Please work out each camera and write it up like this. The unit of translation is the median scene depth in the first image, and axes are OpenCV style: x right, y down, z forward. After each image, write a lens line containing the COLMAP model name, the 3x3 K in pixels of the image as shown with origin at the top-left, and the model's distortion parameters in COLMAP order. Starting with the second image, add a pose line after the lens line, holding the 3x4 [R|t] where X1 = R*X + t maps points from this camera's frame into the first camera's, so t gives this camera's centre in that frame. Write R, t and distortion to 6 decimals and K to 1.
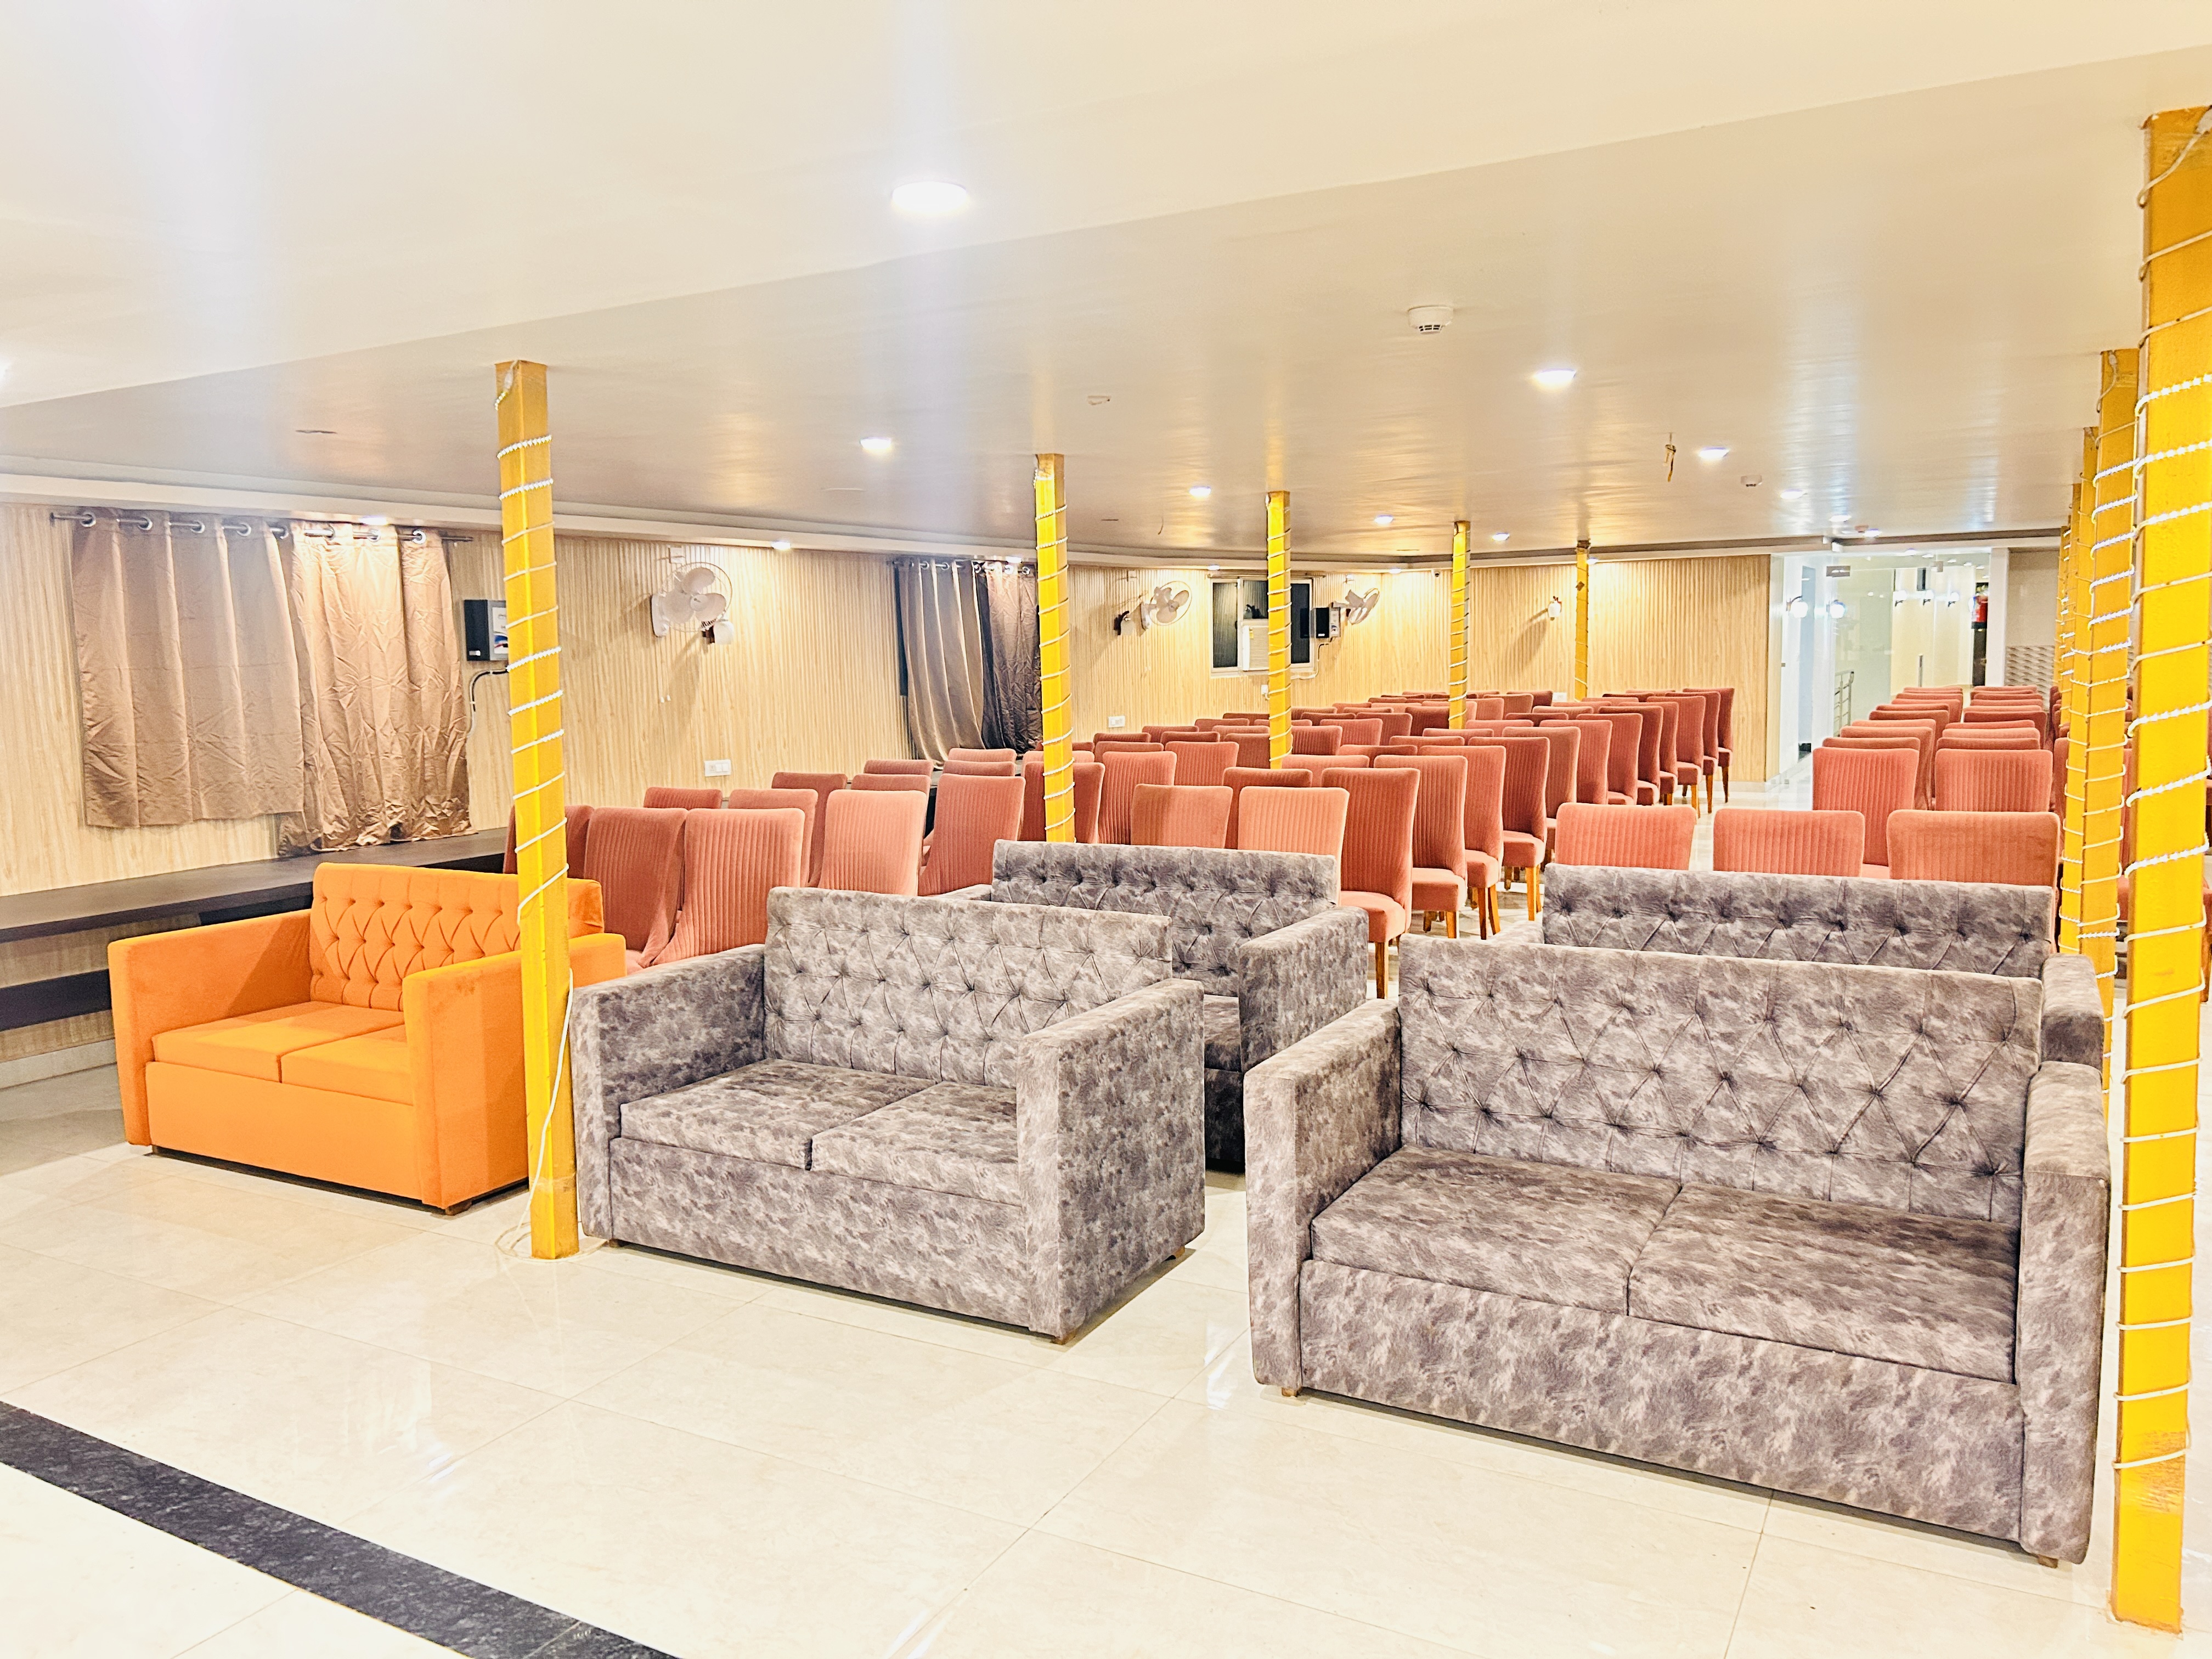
lens RADIAL K [[1652.4, 0, 1093.3], [0, 1652.4, 825.2], [0, 0, 1]] dist [0.047606, -0.047805]
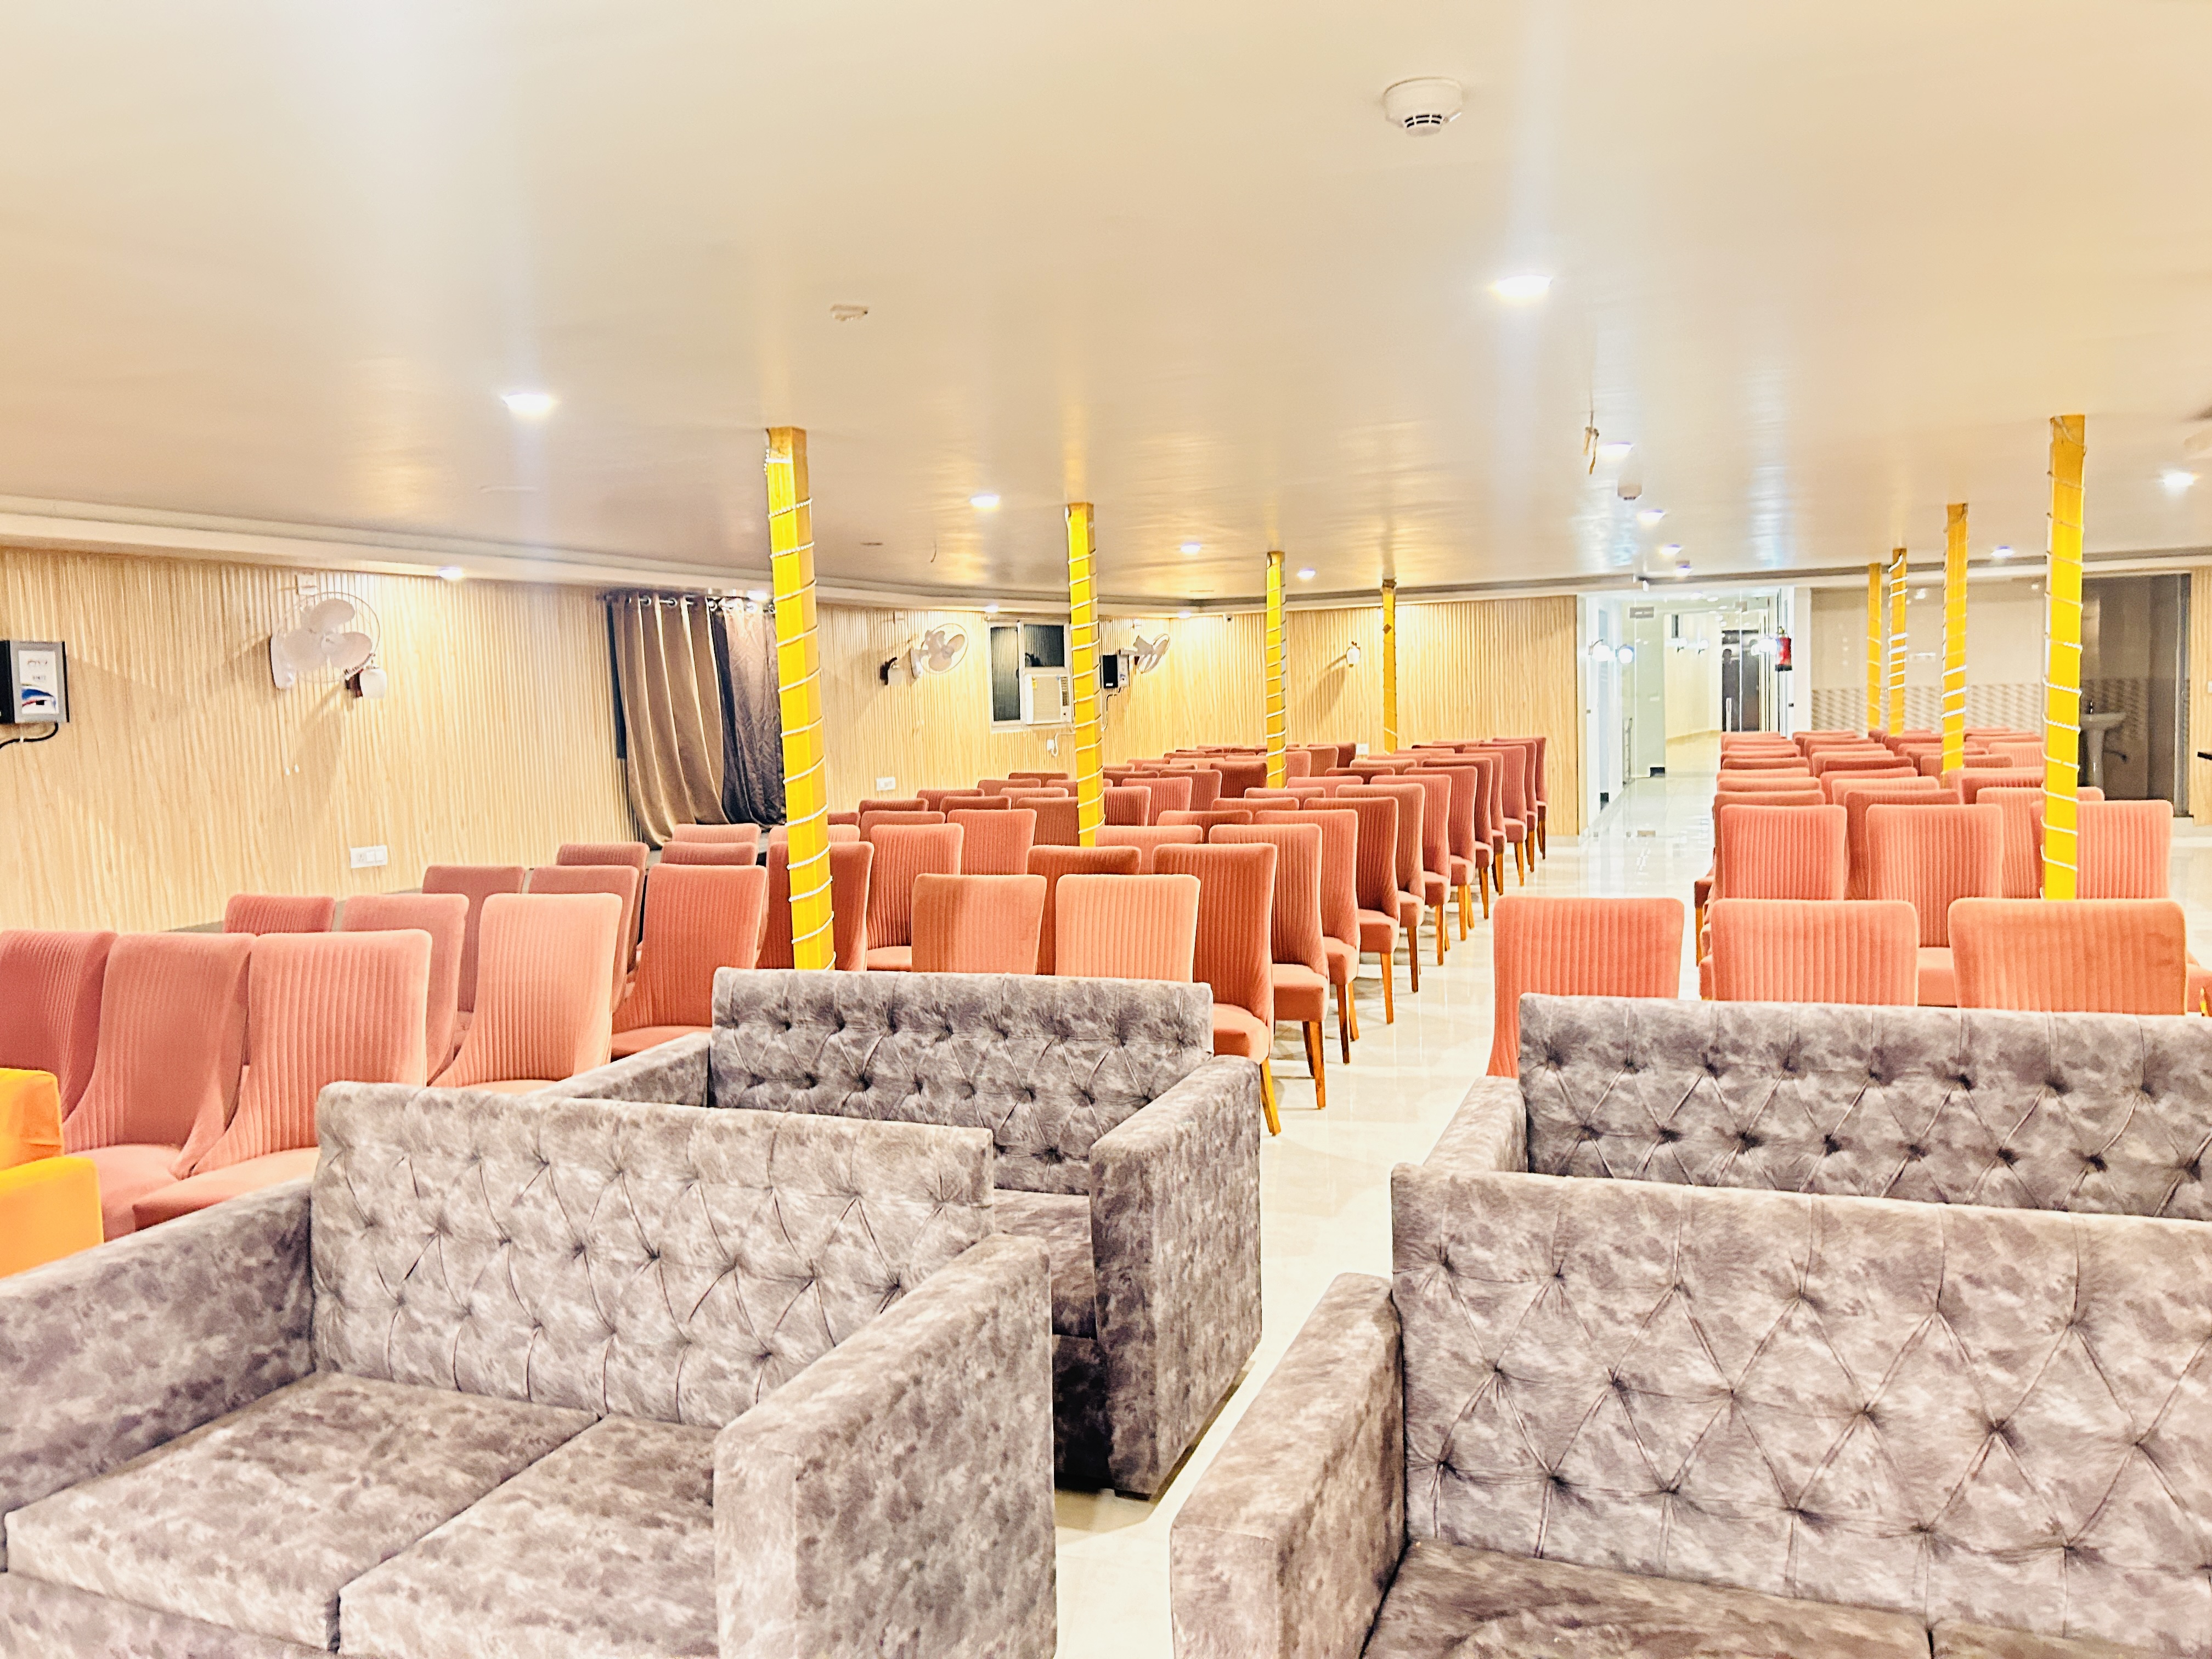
lens RADIAL K [[1652.4, 0, 1104.6], [0, 1652.4, 831.6], [0, 0, 1]] dist [0.047606, -0.047805]
pose [[0.989025, -0.022961, 0.145952, 0.002766], [0.027247, 0.999252, -0.027435, -0.034549], [-0.145213, 0.031111, 0.988911, 0.388367]]
